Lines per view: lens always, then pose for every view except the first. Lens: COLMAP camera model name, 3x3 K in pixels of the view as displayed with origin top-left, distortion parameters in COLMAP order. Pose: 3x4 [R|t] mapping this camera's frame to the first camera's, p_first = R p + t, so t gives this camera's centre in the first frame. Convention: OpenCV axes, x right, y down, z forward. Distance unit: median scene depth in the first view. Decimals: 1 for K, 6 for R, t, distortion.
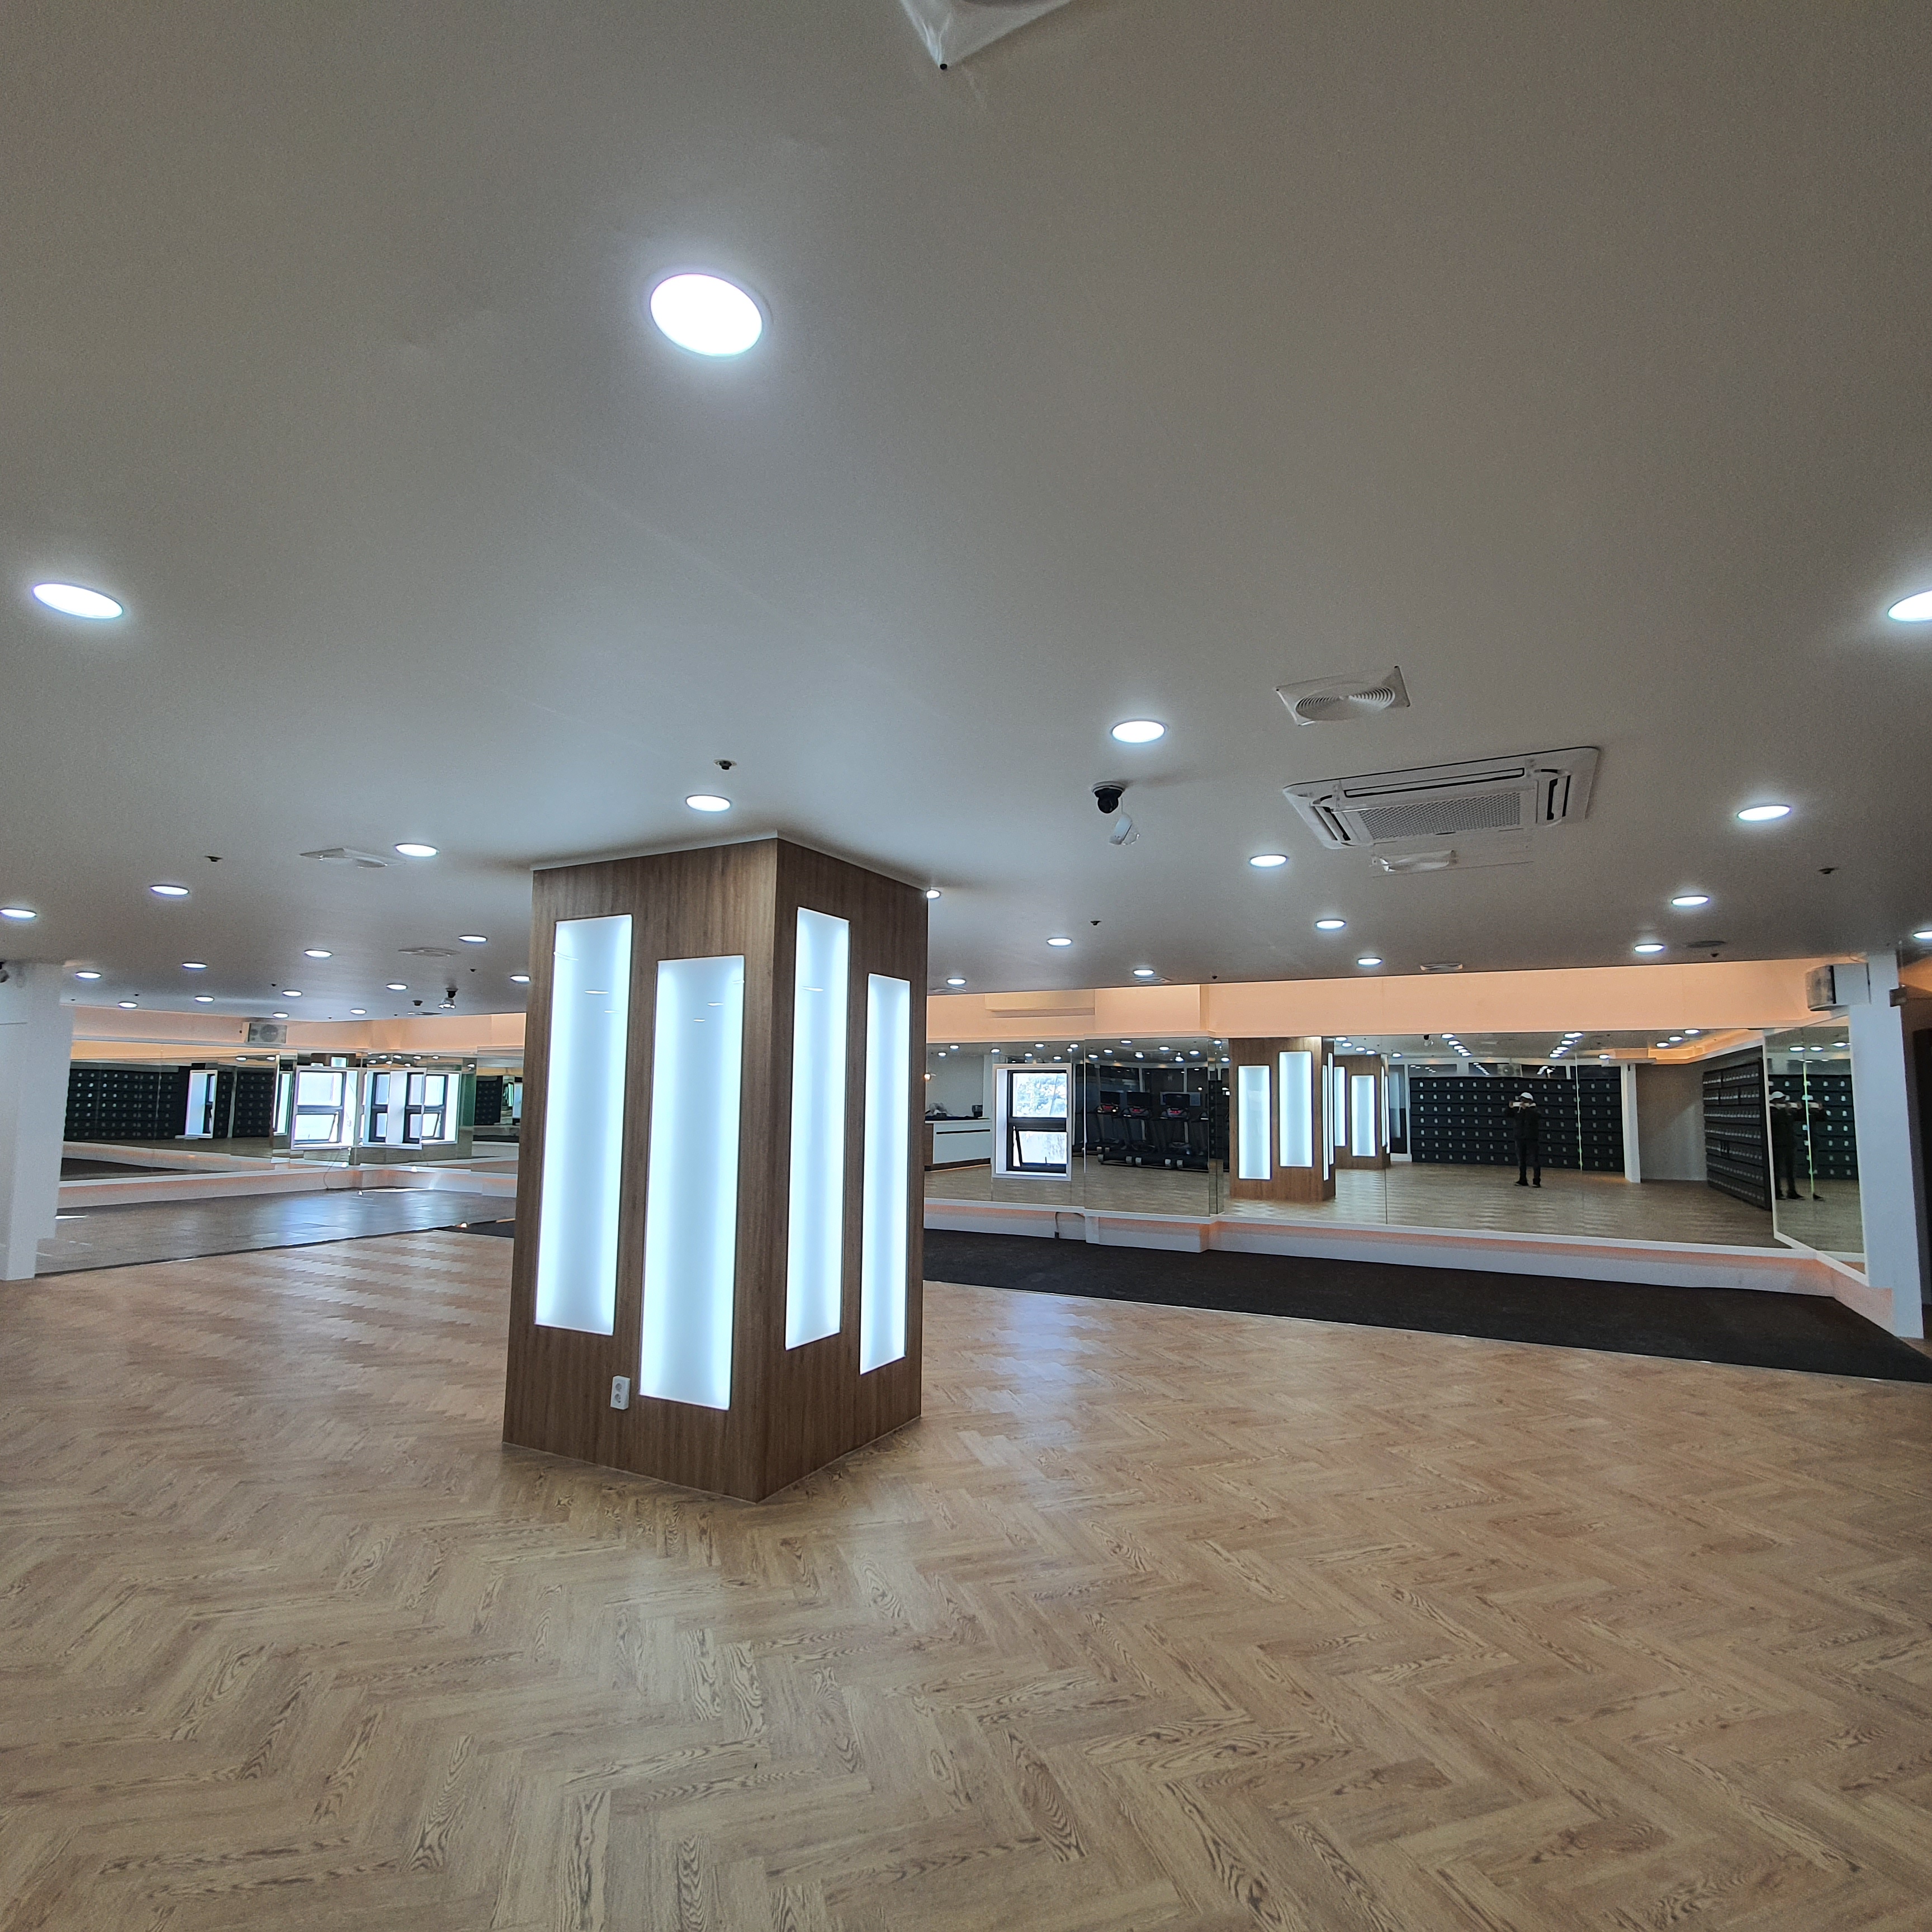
lens RADIAL K [[1018.4, 0, 963.5], [0, 1018.4, 989.2], [0, 0, 1]] dist [-0.003224, -0.001267]
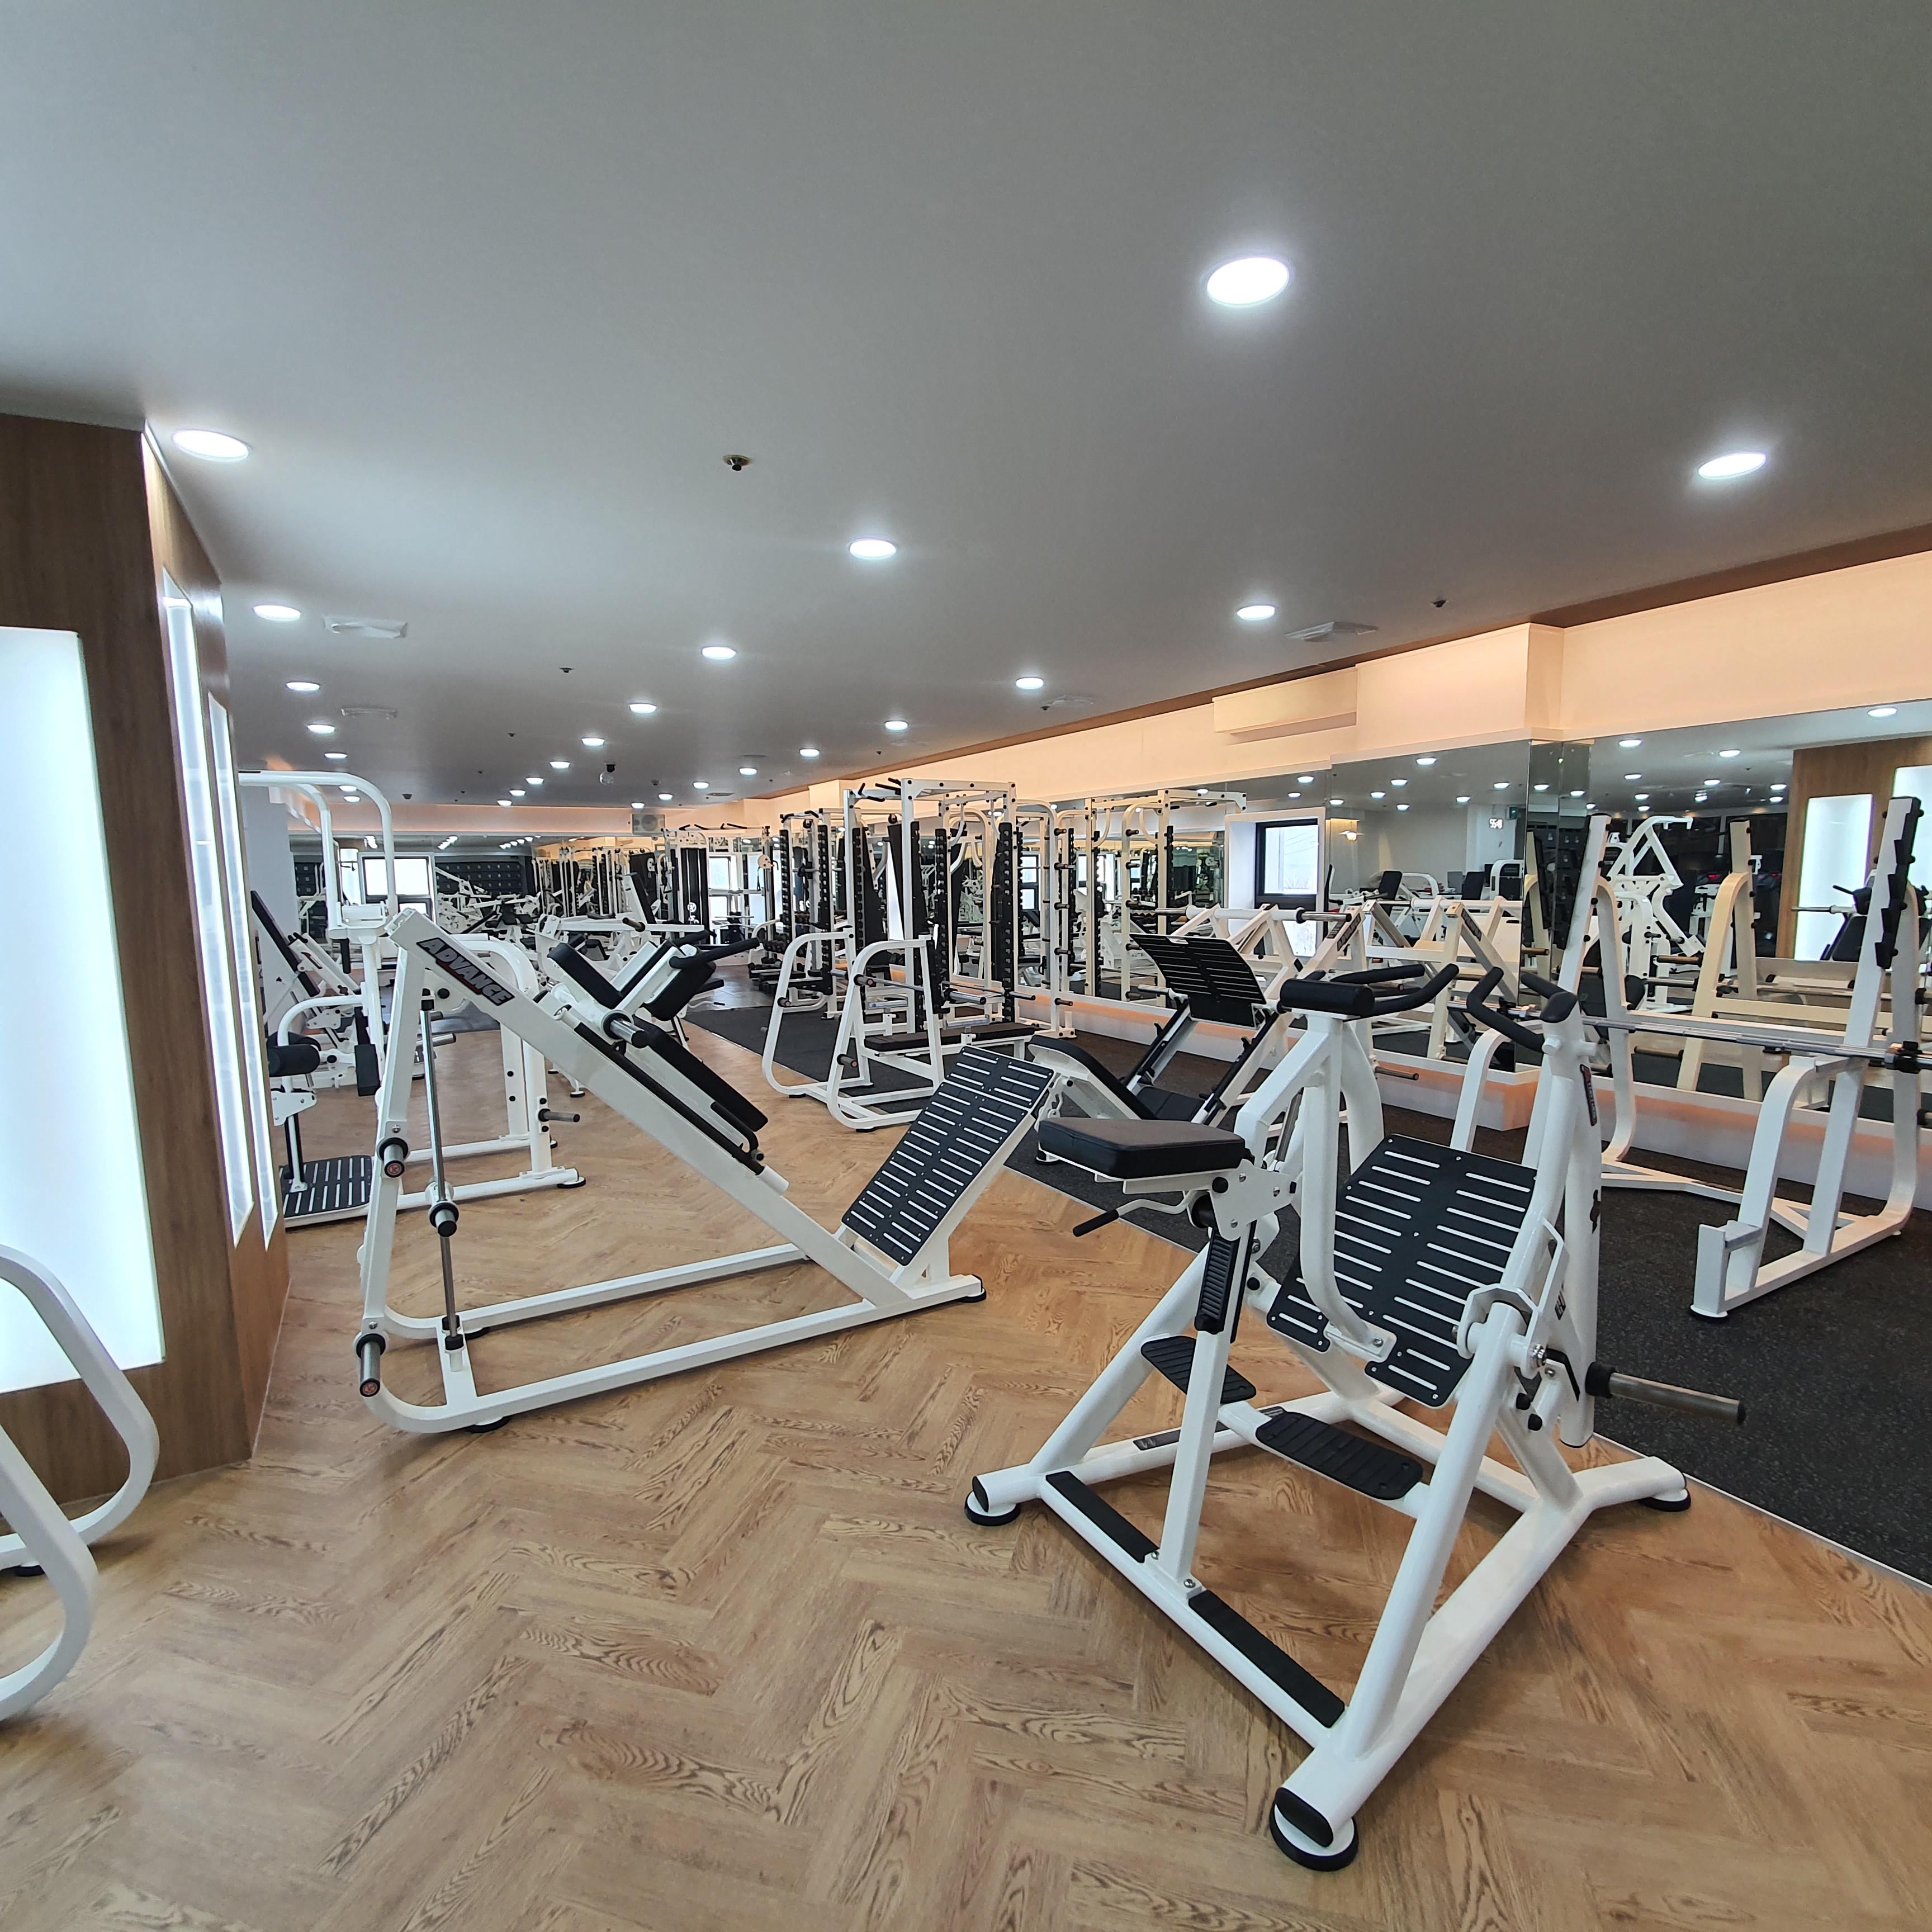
lens RADIAL K [[1018.4, 0, 963.5], [0, 1018.4, 989.2], [0, 0, 1]] dist [-0.003224, -0.001267]
pose [[0.849043, 0.037553, -0.526988, 0.422881], [0.080040, 0.976815, 0.198561, 0.068553], [0.522226, -0.210767, 0.826352, 0.599544]]
